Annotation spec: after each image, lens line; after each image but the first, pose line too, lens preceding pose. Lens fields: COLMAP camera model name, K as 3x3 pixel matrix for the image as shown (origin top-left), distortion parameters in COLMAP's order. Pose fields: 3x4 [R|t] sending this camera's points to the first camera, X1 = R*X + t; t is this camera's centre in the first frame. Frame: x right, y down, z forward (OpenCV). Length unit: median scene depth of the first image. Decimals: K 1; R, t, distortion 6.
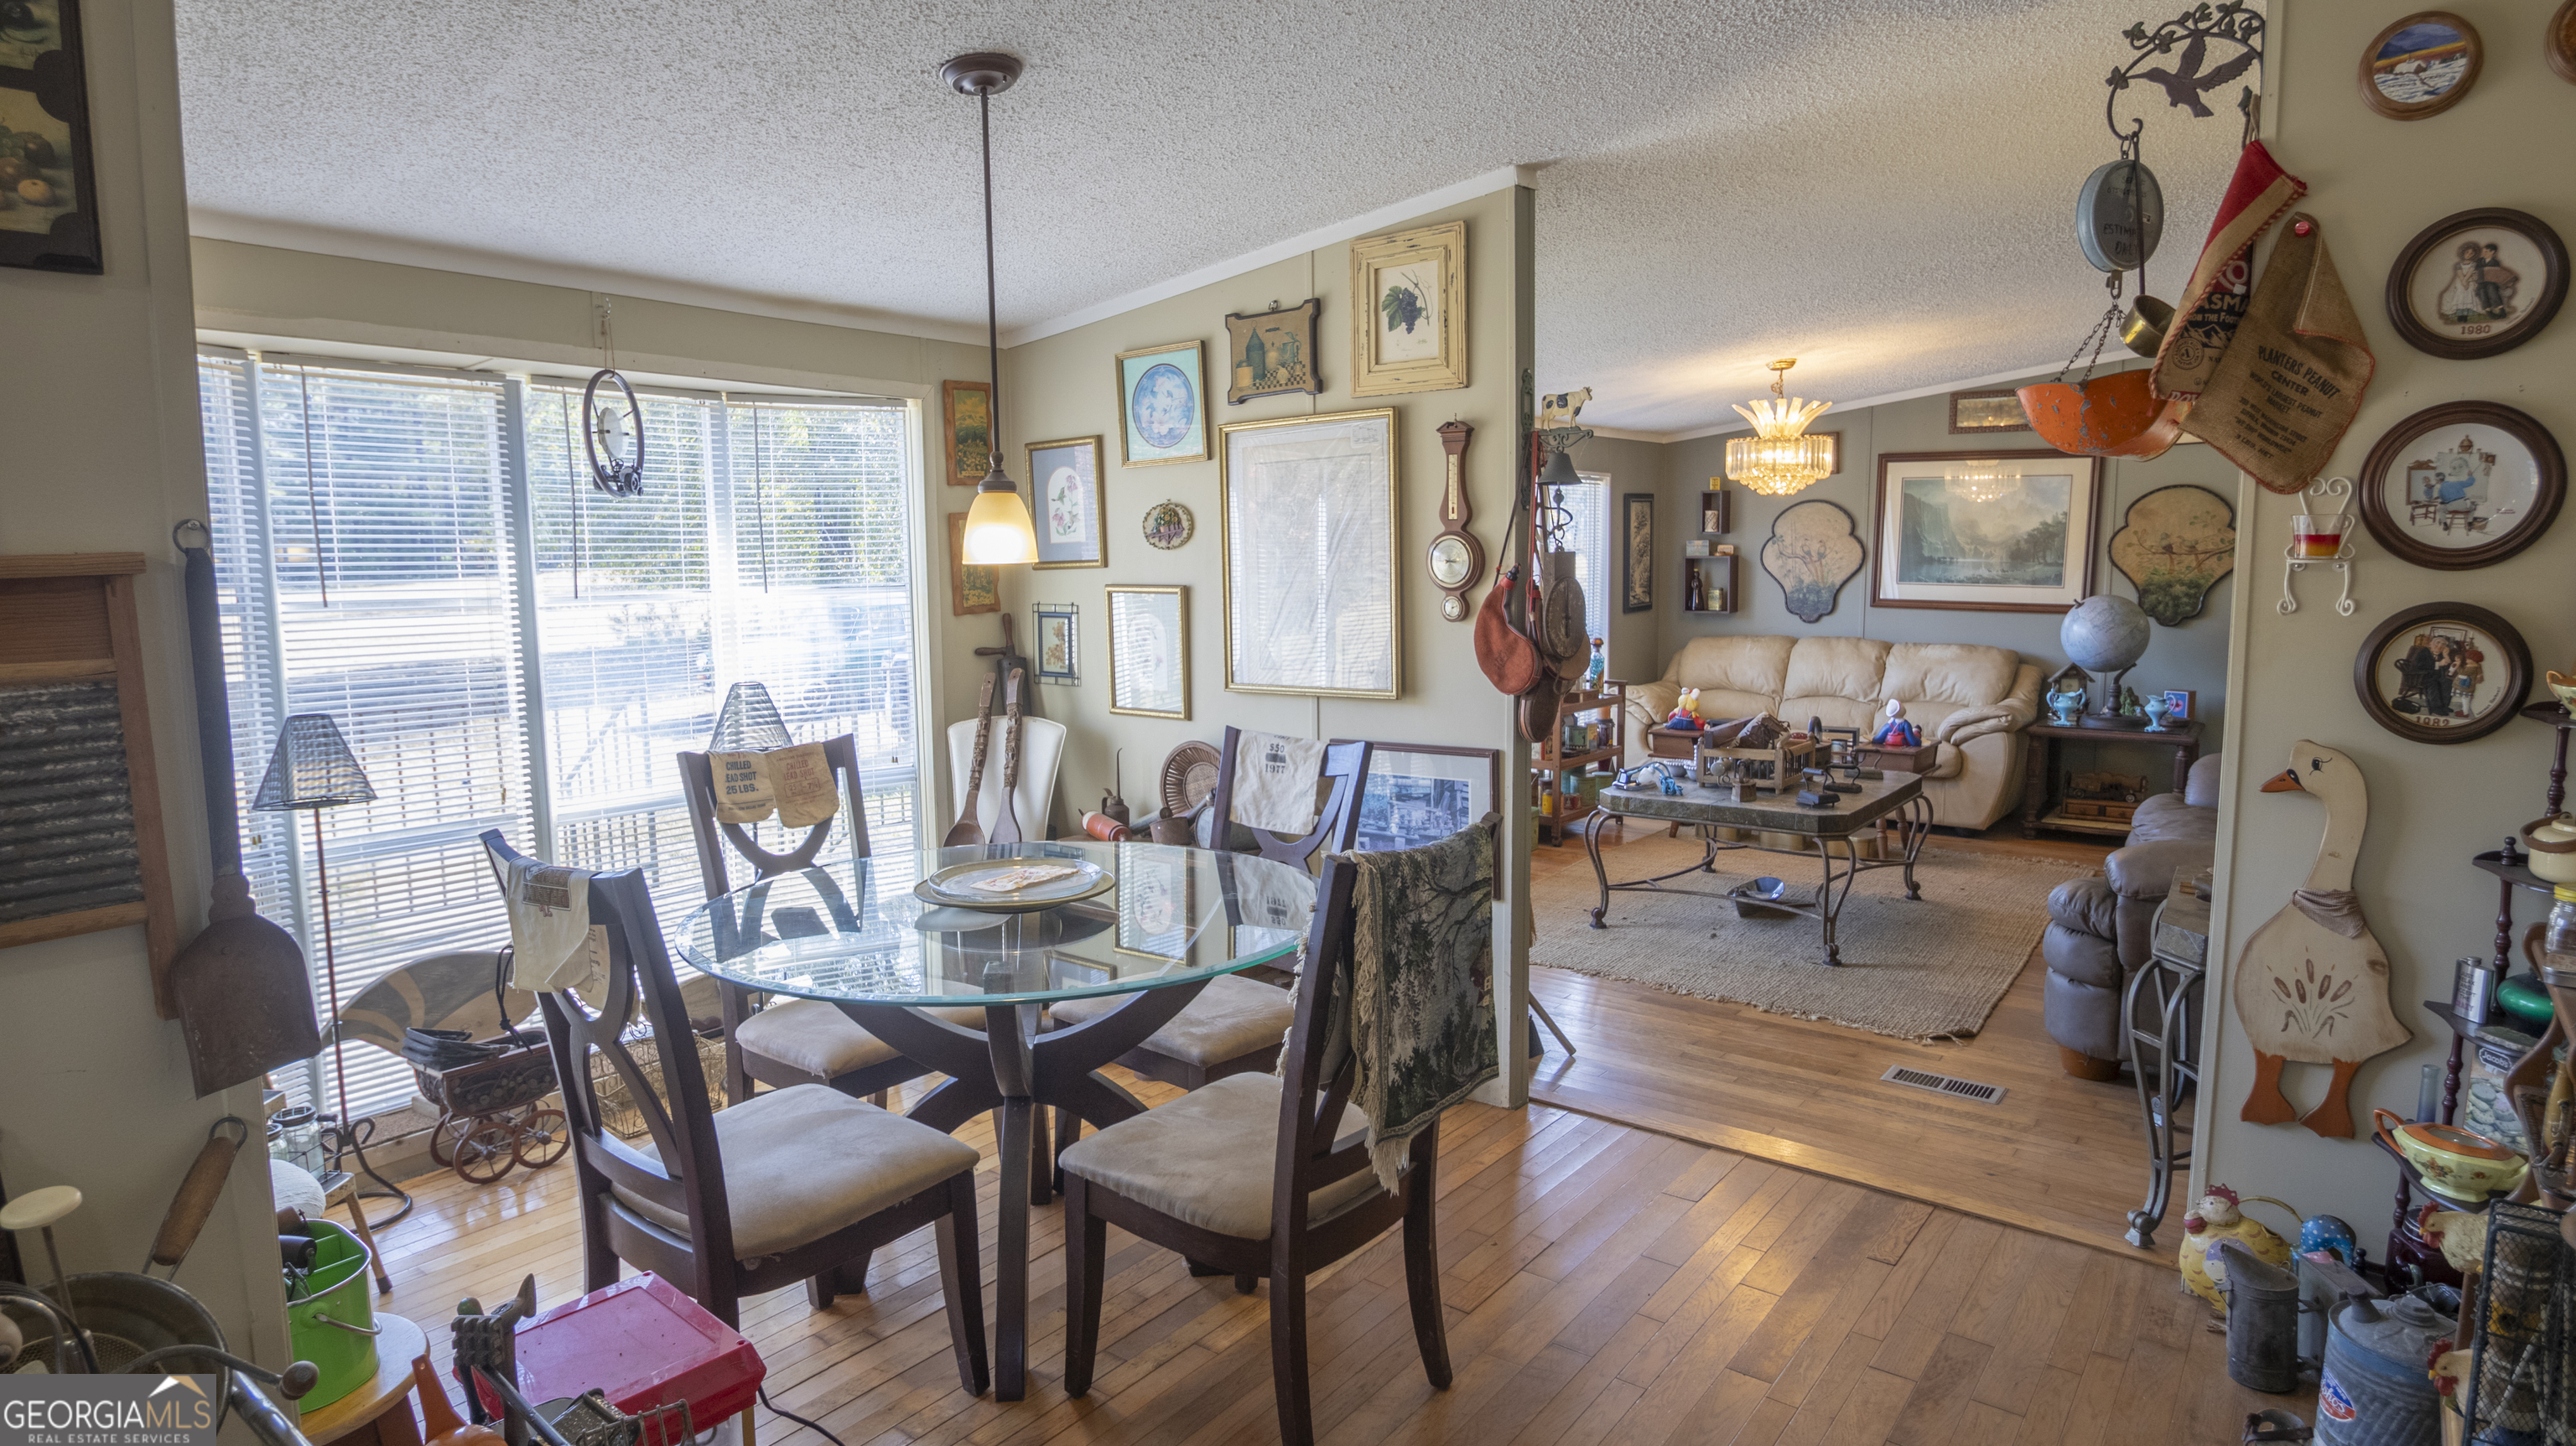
lens RADIAL K [[1413.1, 0, 1275.8], [0, 1413.1, 728.9], [0, 0, 1]] dist [-0.003506, -0.013304]
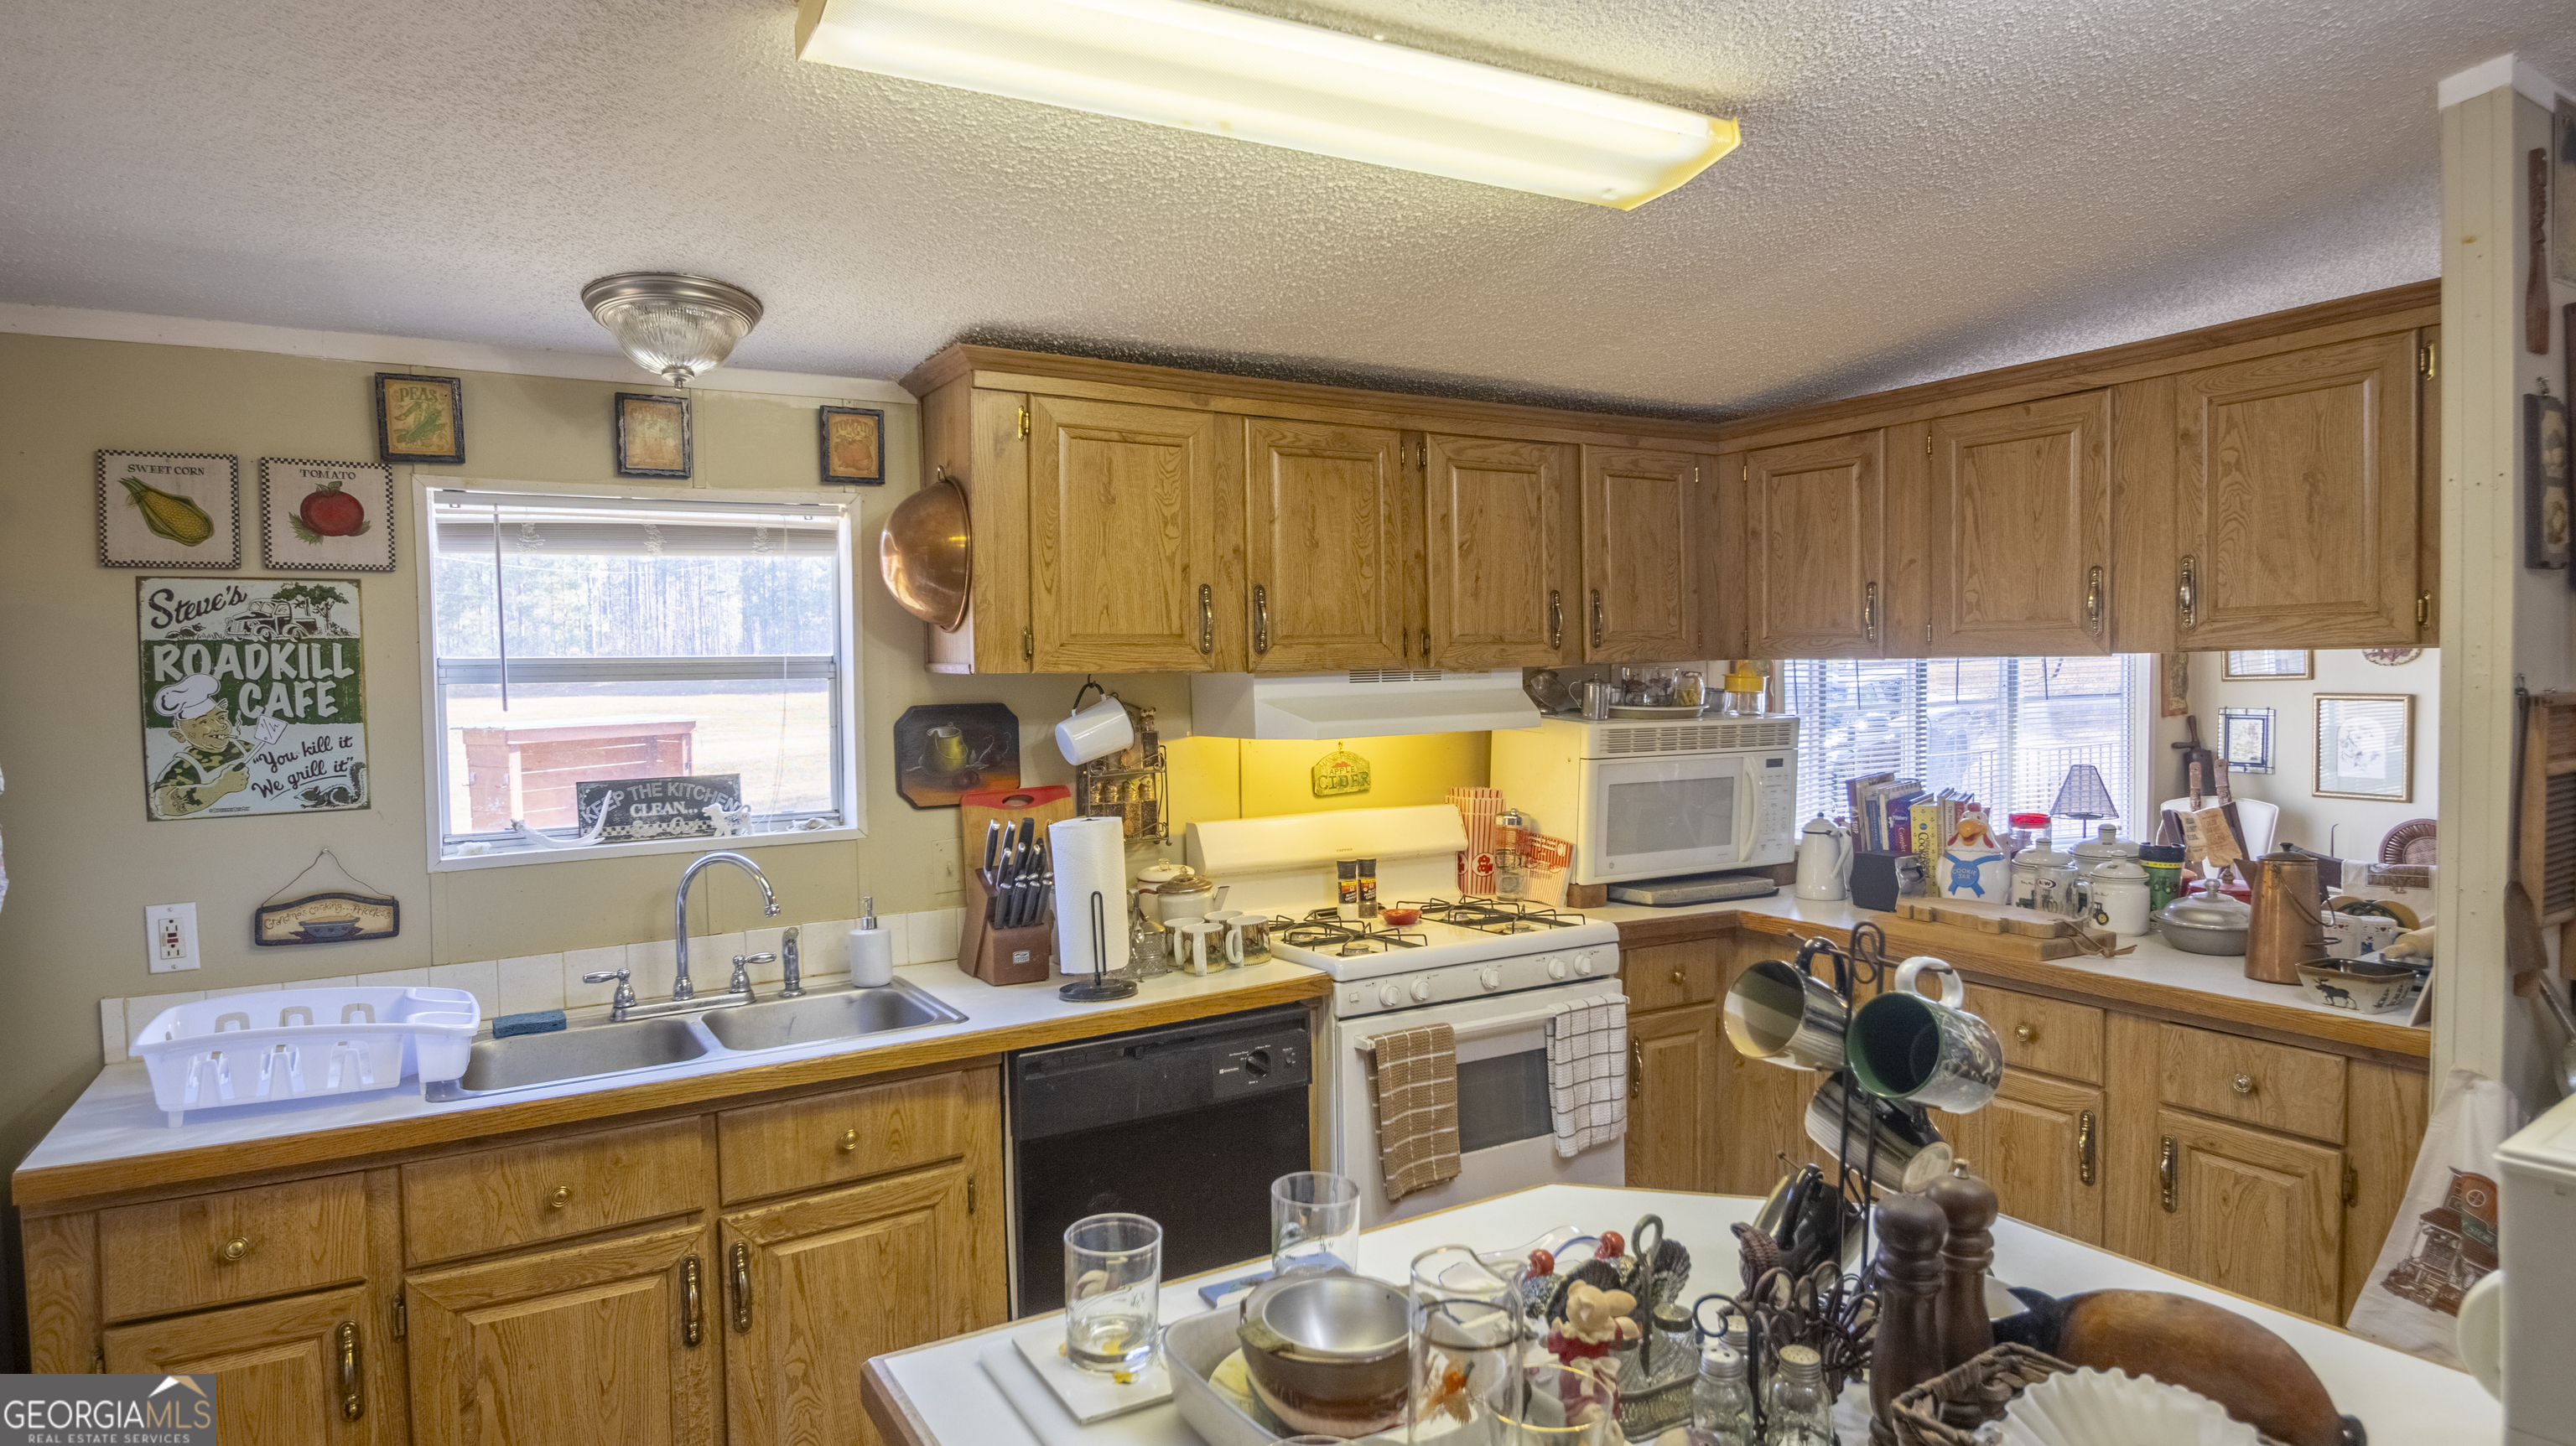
lens RADIAL K [[1413.1, 0, 1275.8], [0, 1413.1, 728.9], [0, 0, 1]] dist [-0.003506, -0.013304]
pose [[0.932579, 0.010511, -0.360813, -0.328113], [-0.035723, 0.997357, -0.063276, 0.025639], [0.359194, 0.071899, 0.930489, -0.302637]]
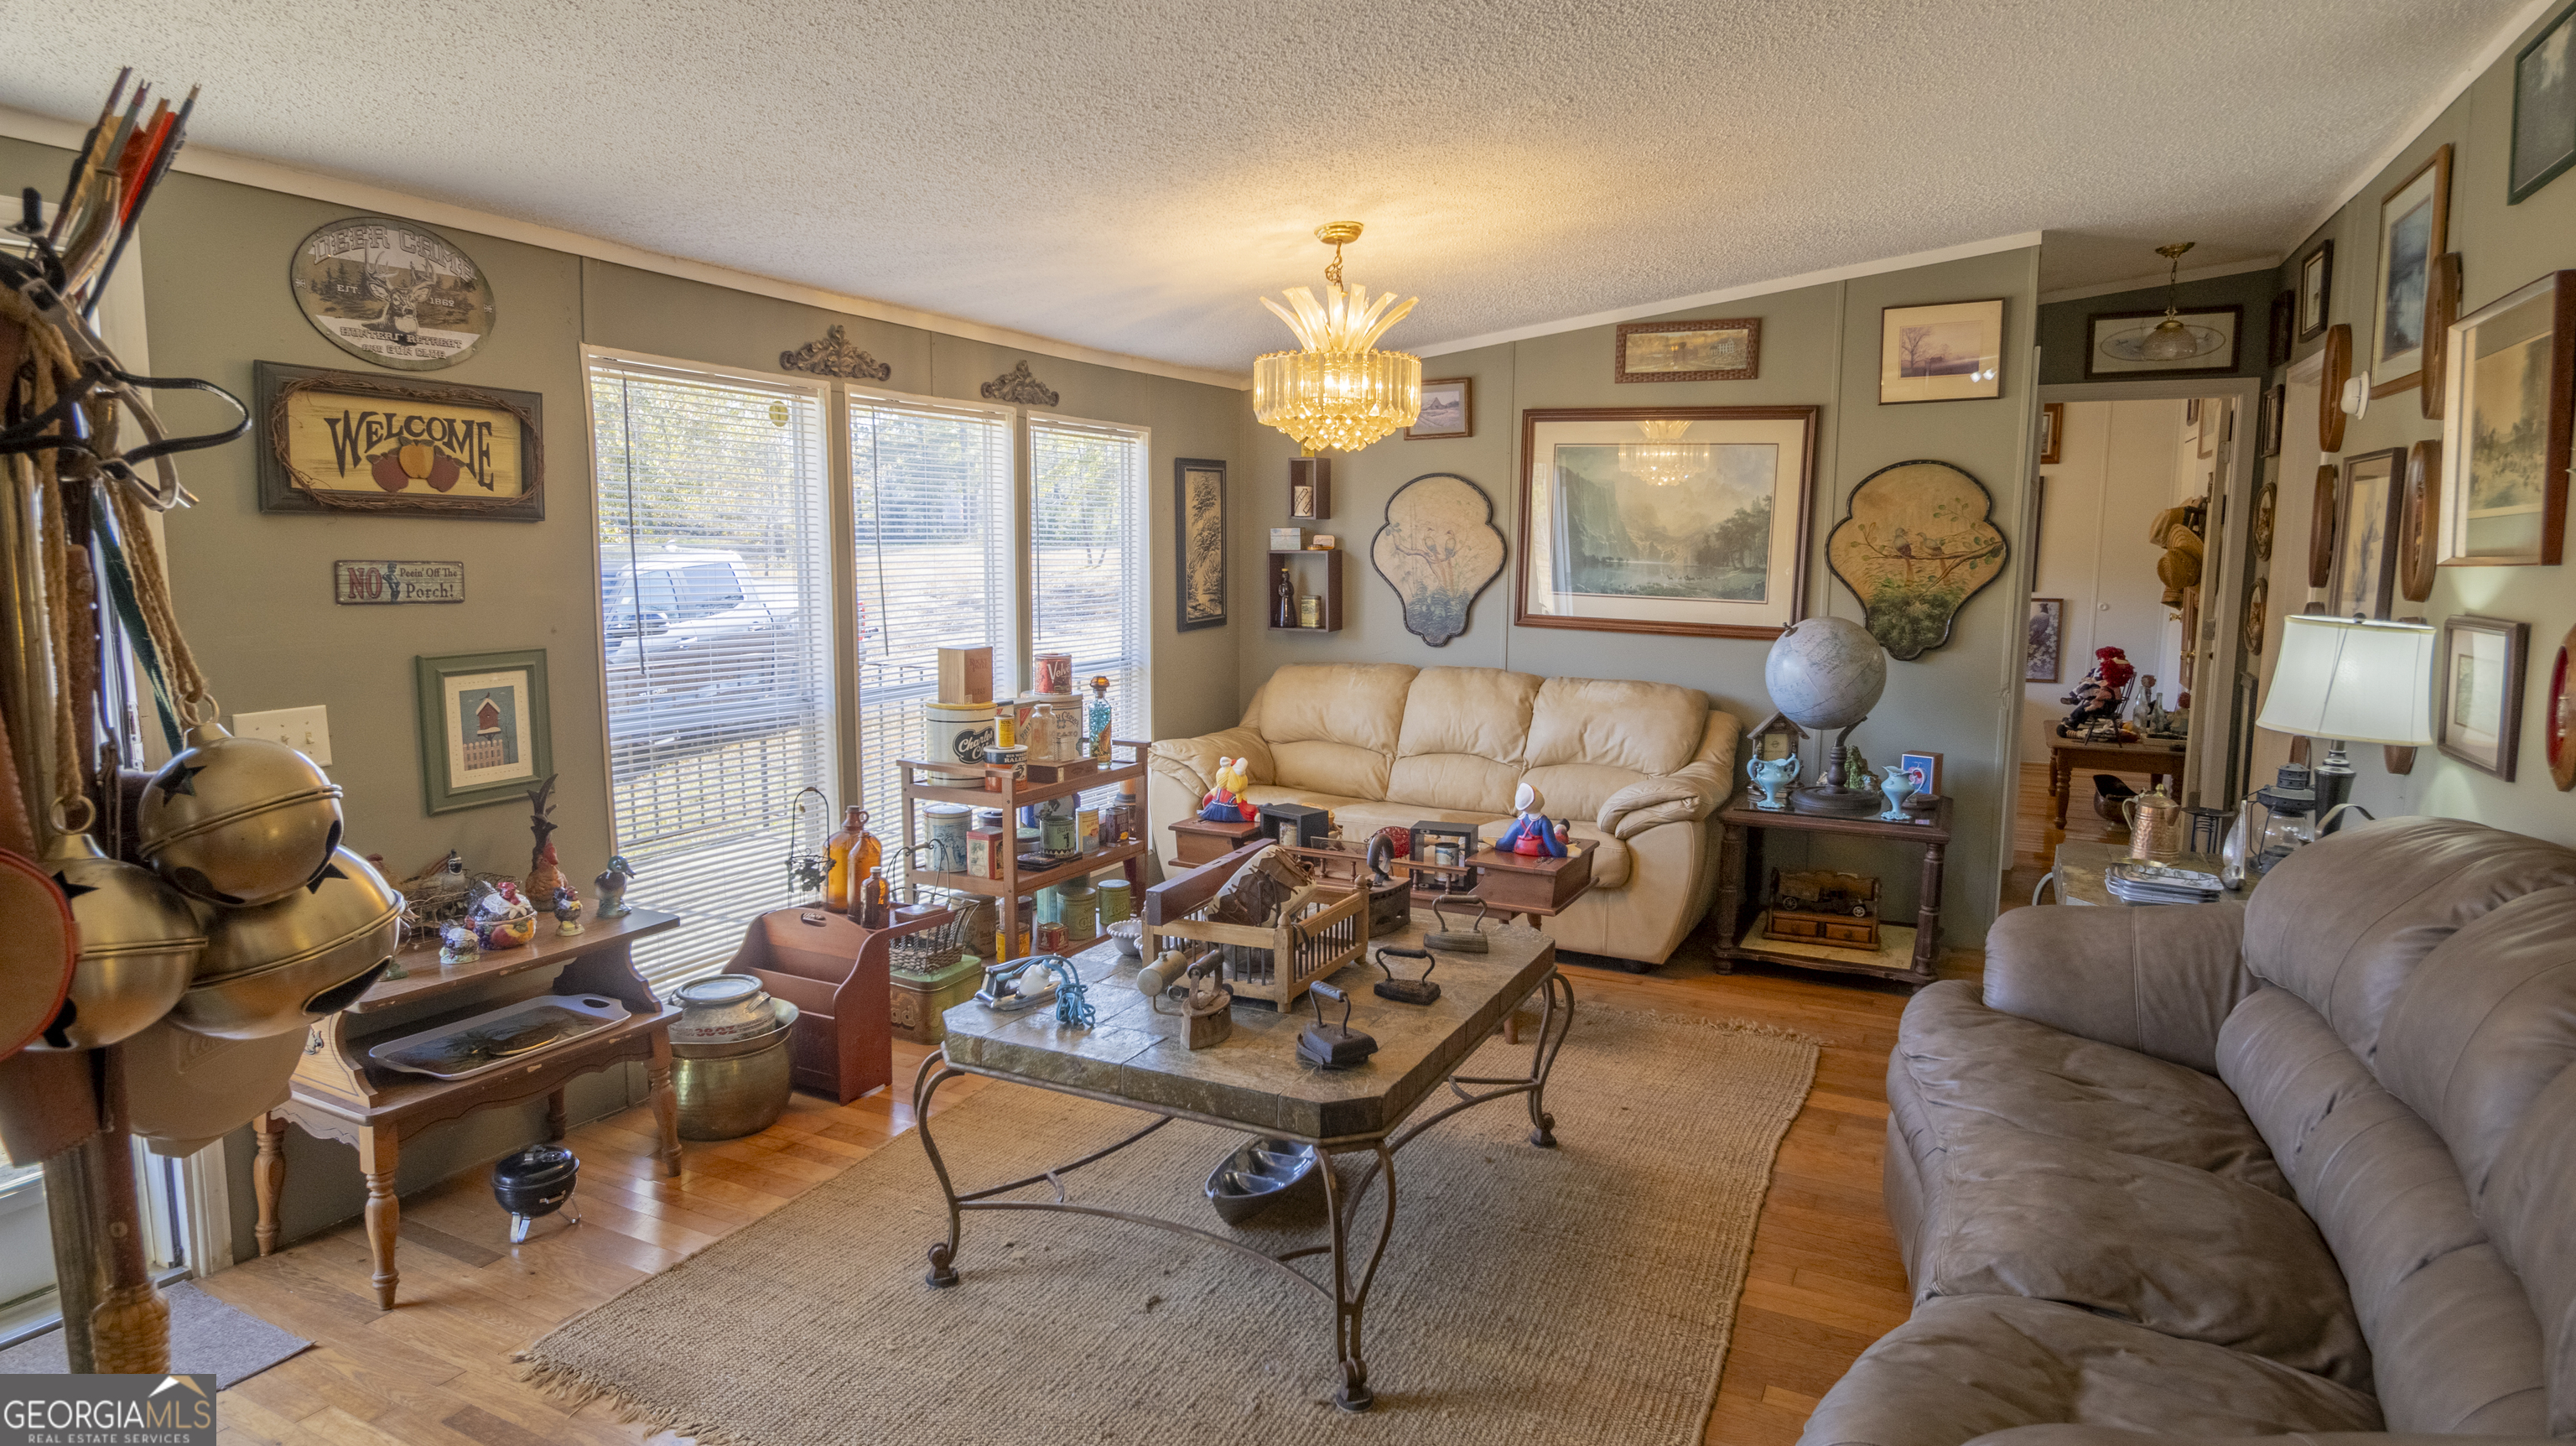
lens RADIAL K [[1413.5, 0, 1275.8], [0, 1413.5, 728.9], [0, 0, 1]] dist [-0.003506, -0.013304]
pose [[0.982167, -0.007672, 0.187855, 0.193508], [0.006005, 0.999937, 0.009441, -0.048087], [-0.187915, -0.008144, 0.982151, 0.369728]]
